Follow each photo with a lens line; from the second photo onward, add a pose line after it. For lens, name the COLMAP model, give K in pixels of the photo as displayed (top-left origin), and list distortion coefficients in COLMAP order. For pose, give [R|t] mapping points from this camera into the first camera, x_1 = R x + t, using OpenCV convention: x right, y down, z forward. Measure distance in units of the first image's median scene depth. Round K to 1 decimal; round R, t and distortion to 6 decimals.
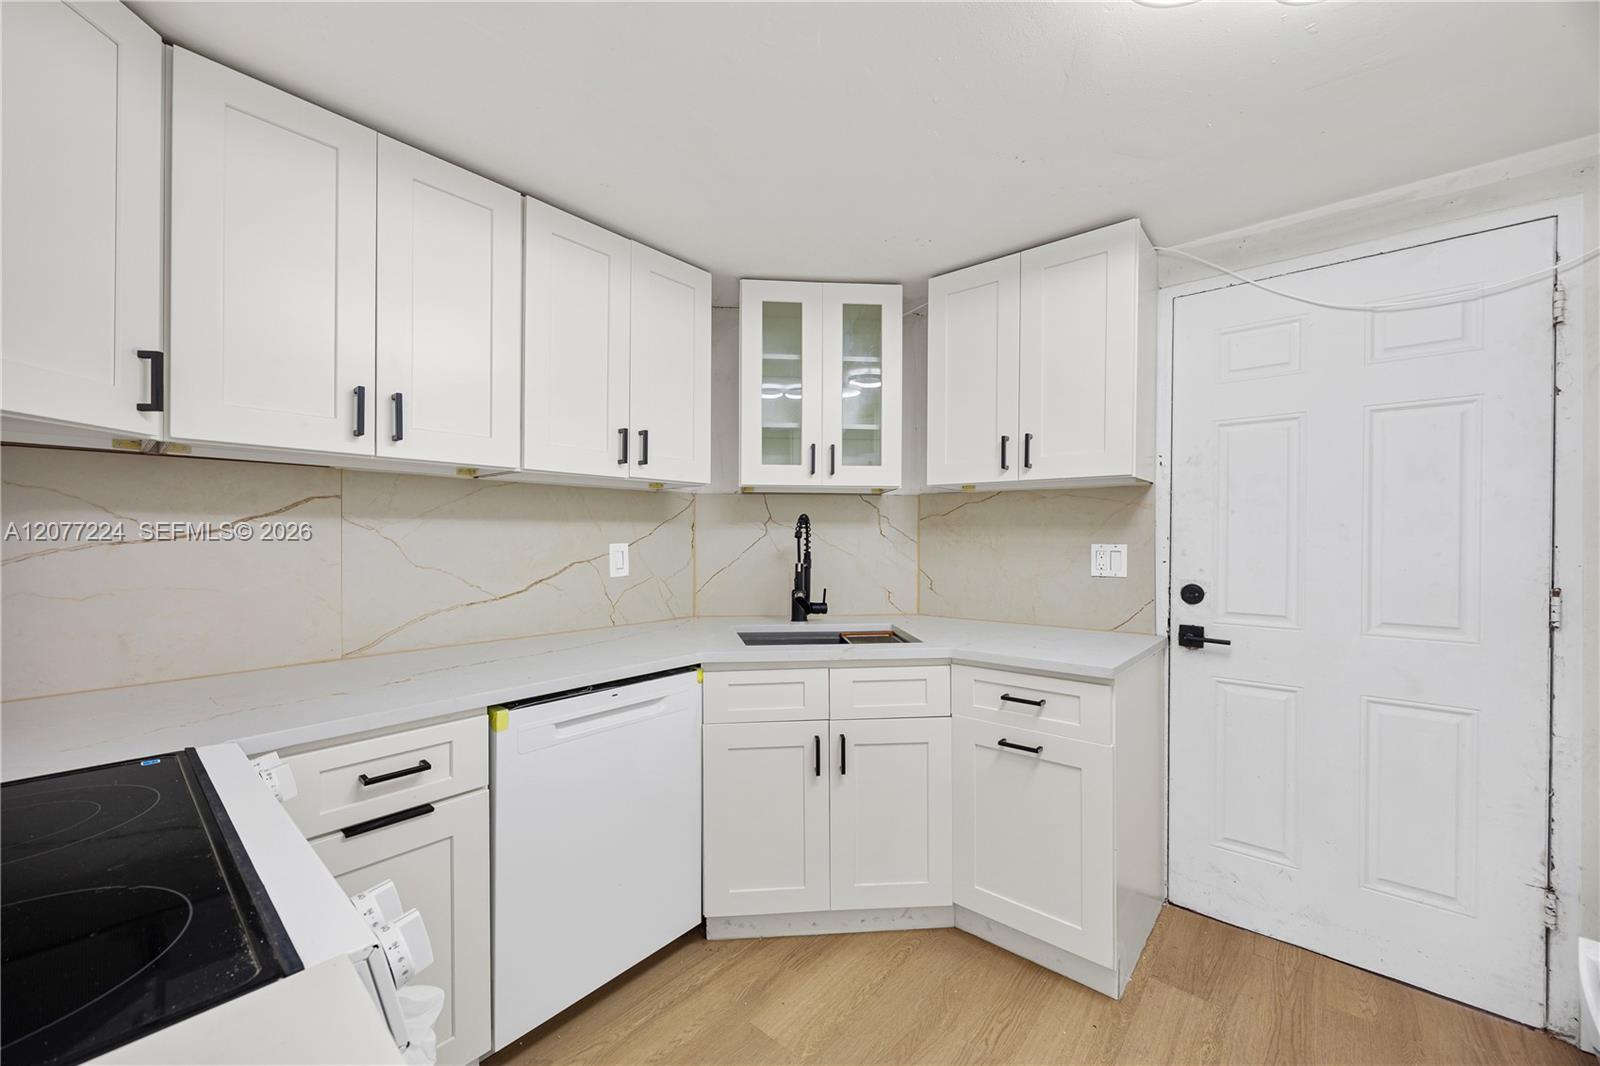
lens RADIAL K [[612.1, 0, 799.3], [0, 612.1, 541.8], [0, 0, 1]] dist [-0.001456, -0.000285]
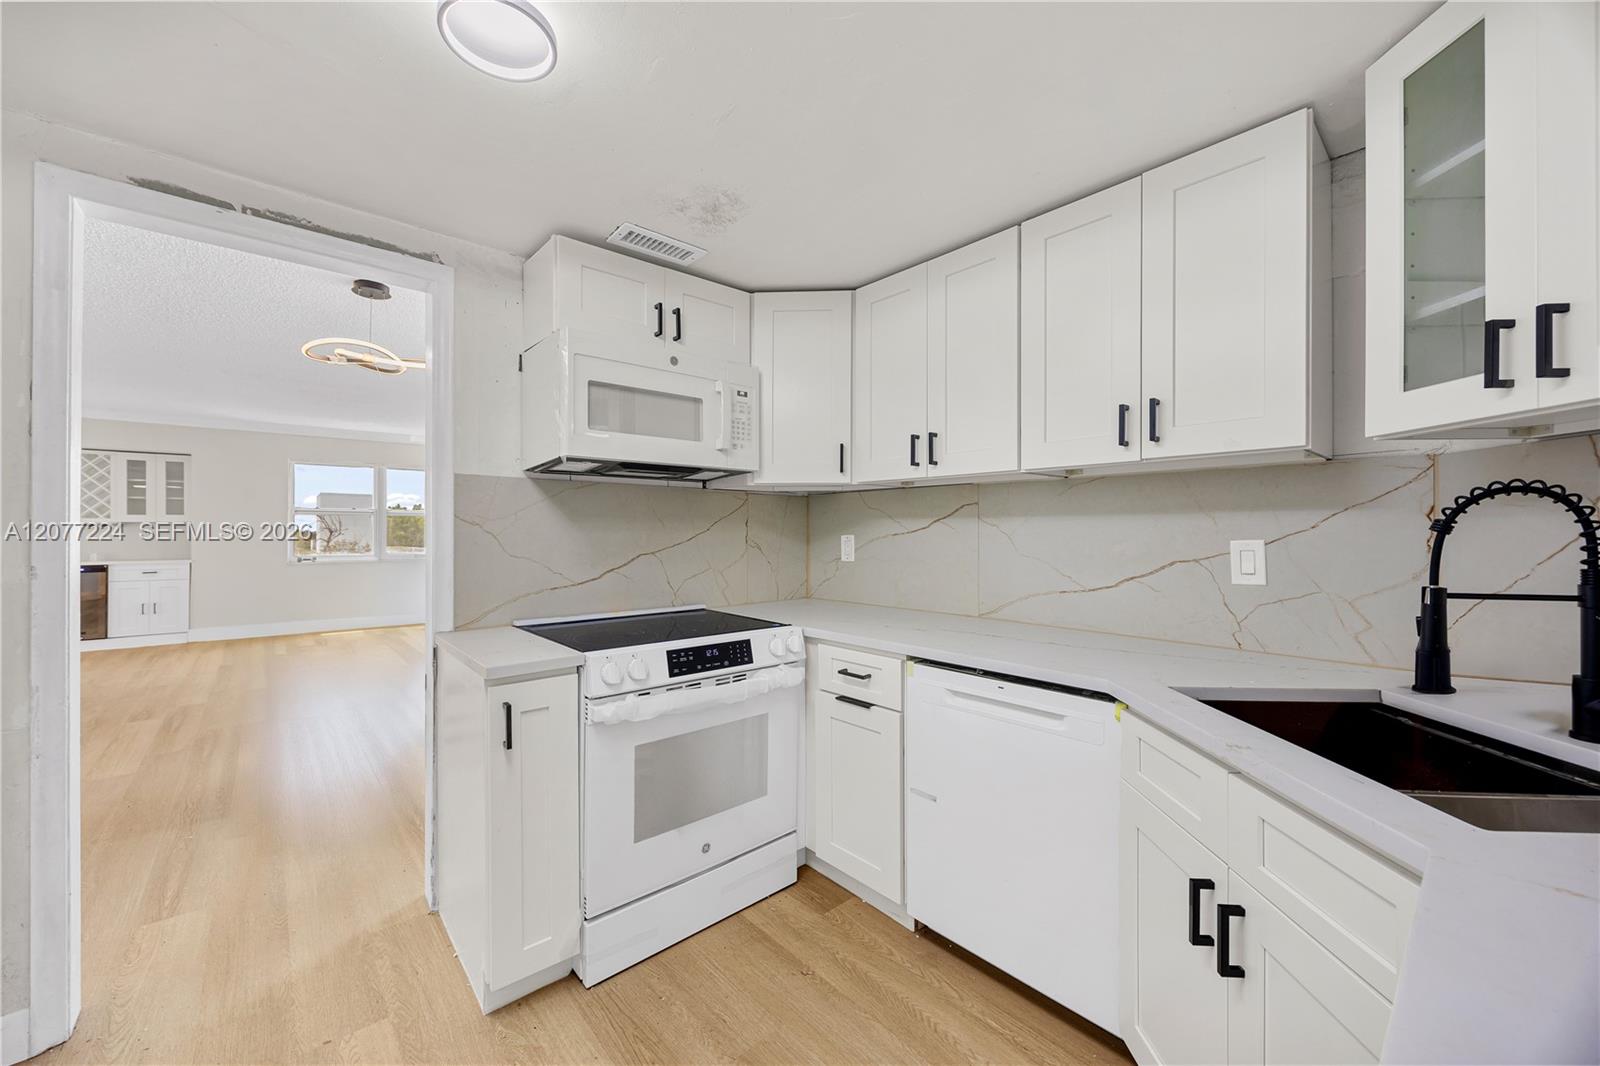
lens RADIAL K [[612.1, 0, 797.8], [0, 612.1, 527.9], [0, 0, 1]] dist [-0.001456, -0.000285]
pose [[-0.133285, -0.006215, -0.991058, 0.611594], [-0.008754, 0.999949, -0.005093, -0.004648], [0.991039, 0.007997, -0.133332, 0.652545]]
